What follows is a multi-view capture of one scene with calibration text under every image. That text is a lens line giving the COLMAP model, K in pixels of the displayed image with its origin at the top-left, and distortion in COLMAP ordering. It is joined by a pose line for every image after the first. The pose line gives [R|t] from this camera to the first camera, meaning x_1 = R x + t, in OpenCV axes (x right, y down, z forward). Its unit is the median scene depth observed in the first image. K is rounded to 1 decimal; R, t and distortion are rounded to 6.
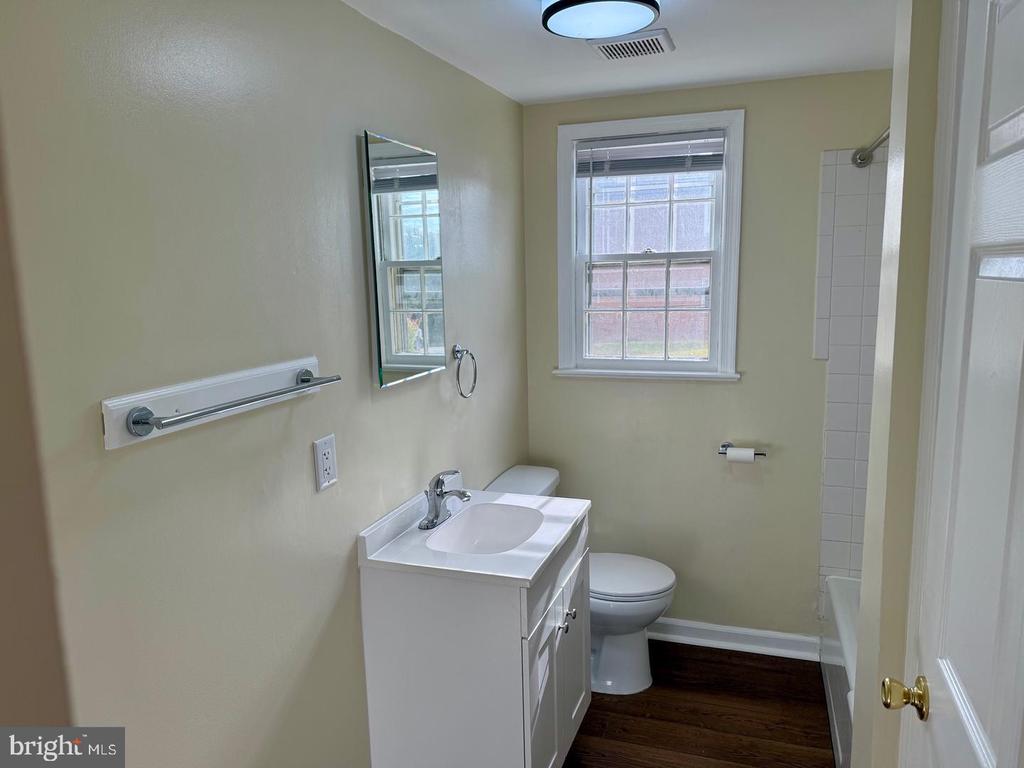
lens RADIAL K [[730.1, 0, 514.8], [0, 730.1, 388.0], [0, 0, 1]] dist [0.039340, -0.035294]
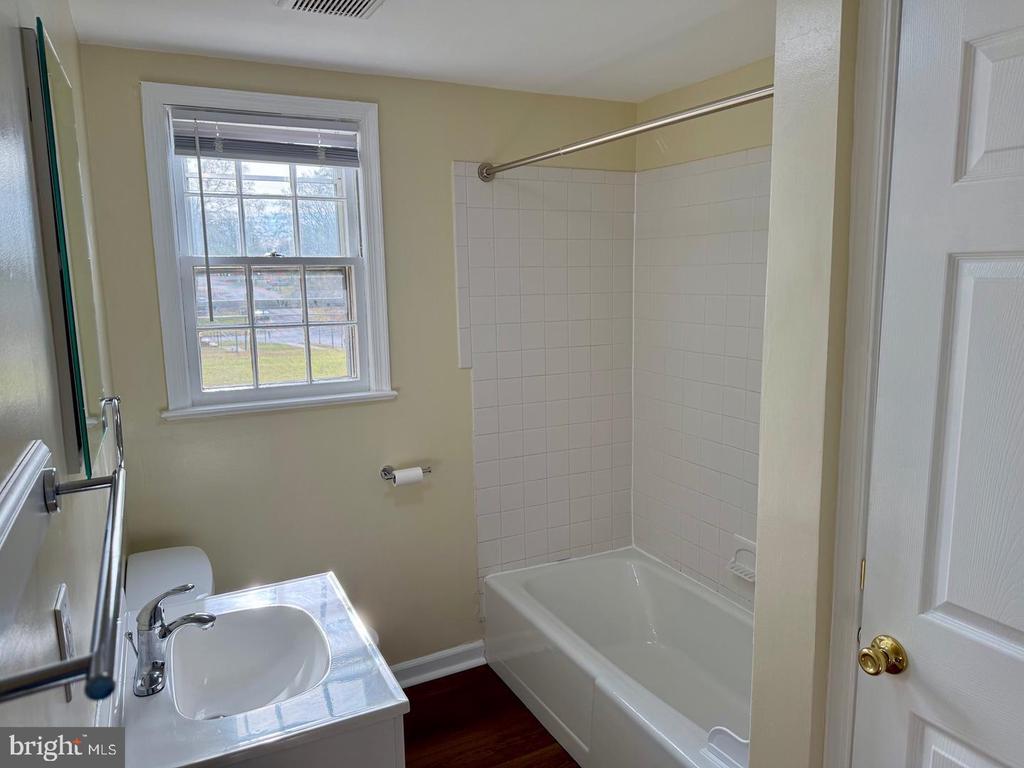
lens RADIAL K [[730.1, 0, 518.0], [0, 730.1, 381.5], [0, 0, 1]] dist [0.039340, -0.035294]
pose [[0.689260, -0.099514, 0.717647, -0.243349], [0.111386, 0.993301, 0.030759, -0.040620], [-0.715901, 0.058735, 0.695727, 0.240165]]
